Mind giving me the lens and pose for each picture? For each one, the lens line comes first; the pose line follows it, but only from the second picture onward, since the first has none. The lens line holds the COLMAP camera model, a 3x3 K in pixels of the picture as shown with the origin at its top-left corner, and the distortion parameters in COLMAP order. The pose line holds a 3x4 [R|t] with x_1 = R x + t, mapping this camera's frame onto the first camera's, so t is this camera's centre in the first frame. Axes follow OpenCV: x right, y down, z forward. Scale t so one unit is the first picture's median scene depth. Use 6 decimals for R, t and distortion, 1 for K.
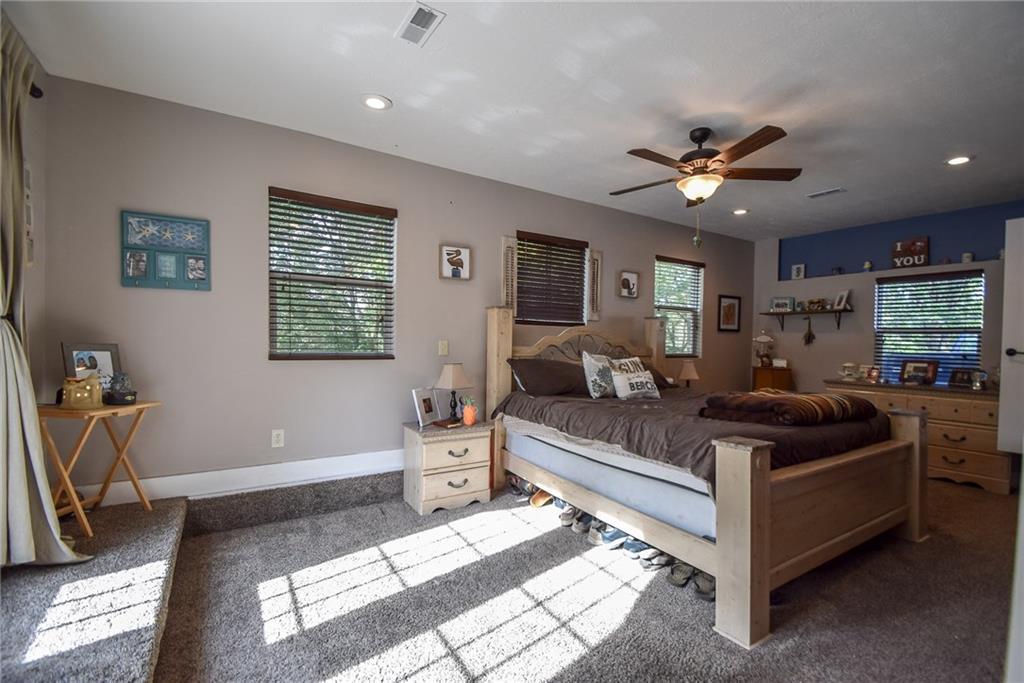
lens RADIAL K [[451.3, 0, 513.9], [0, 451.3, 344.3], [0, 0, 1]] dist [0.007335, -0.011853]
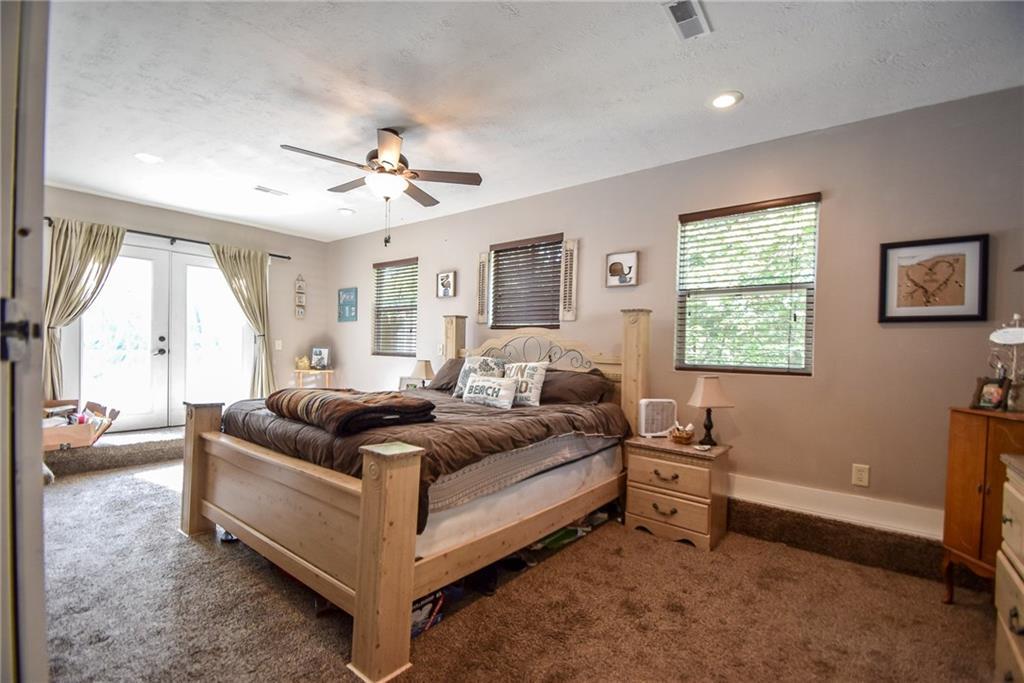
lens RADIAL K [[451.3, 0, 516.9], [0, 451.3, 350.2], [0, 0, 1]] dist [0.007335, -0.011853]
pose [[0.337312, -0.004246, -0.941383, 0.931057], [-0.021281, 0.999700, -0.012134, 0.015546], [0.941152, 0.024126, 0.337120, 0.602816]]
